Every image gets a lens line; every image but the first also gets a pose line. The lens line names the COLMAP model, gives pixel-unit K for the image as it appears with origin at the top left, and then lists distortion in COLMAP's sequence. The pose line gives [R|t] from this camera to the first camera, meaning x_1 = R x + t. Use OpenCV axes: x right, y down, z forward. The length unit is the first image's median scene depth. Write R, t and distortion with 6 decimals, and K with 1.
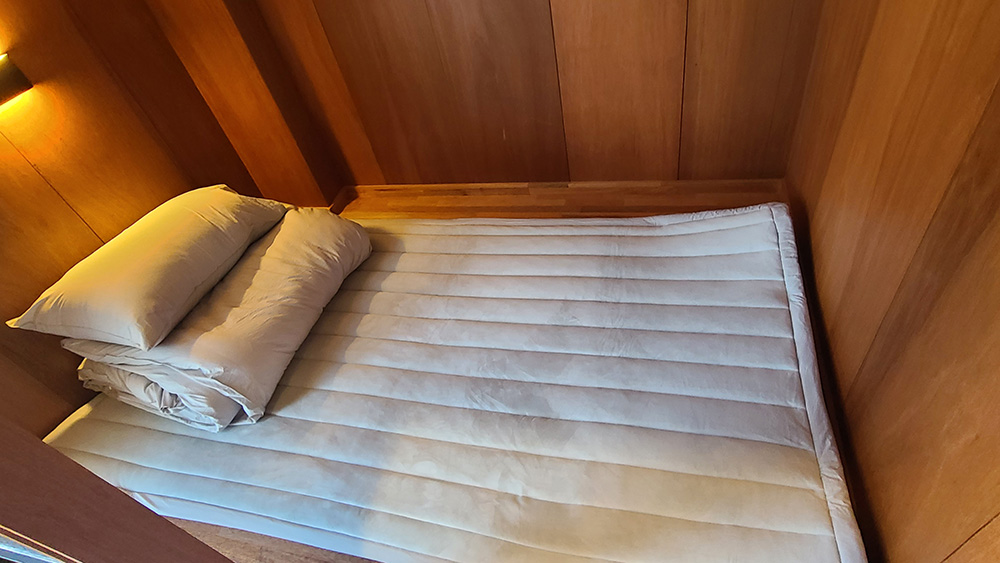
lens RADIAL K [[526.6, 0, 502.1], [0, 526.6, 277.9], [0, 0, 1]] dist [-0.004239, -0.000442]
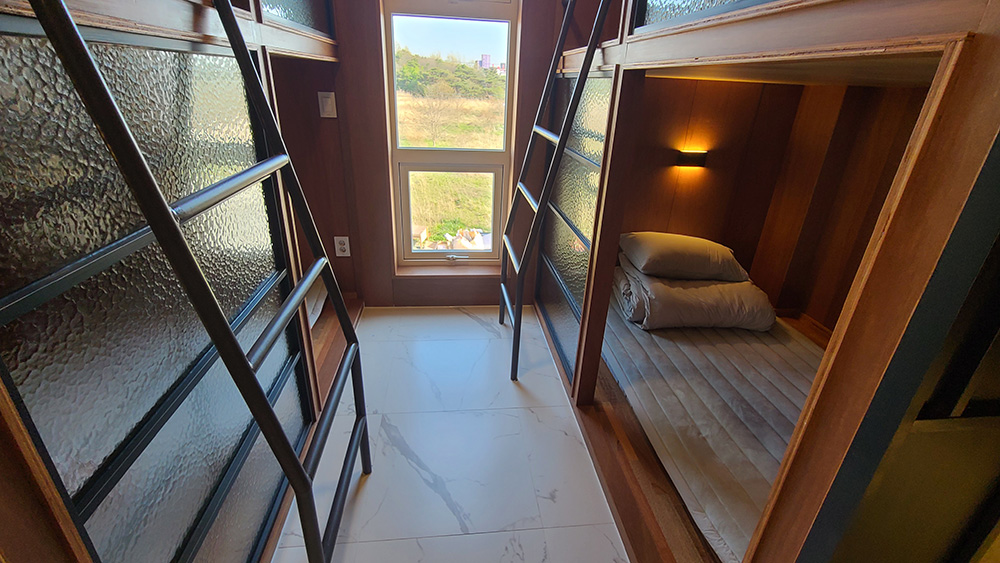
lens RADIAL K [[438.6, 0, 497.0], [0, 438.6, 285.3], [0, 0, 1]] dist [-0.002034, -0.002292]
pose [[0.321175, 0.563849, -0.760869, 0.495817], [-0.728138, 0.660745, 0.182293, 0.254727], [0.605526, 0.495469, 0.622775, -0.415687]]
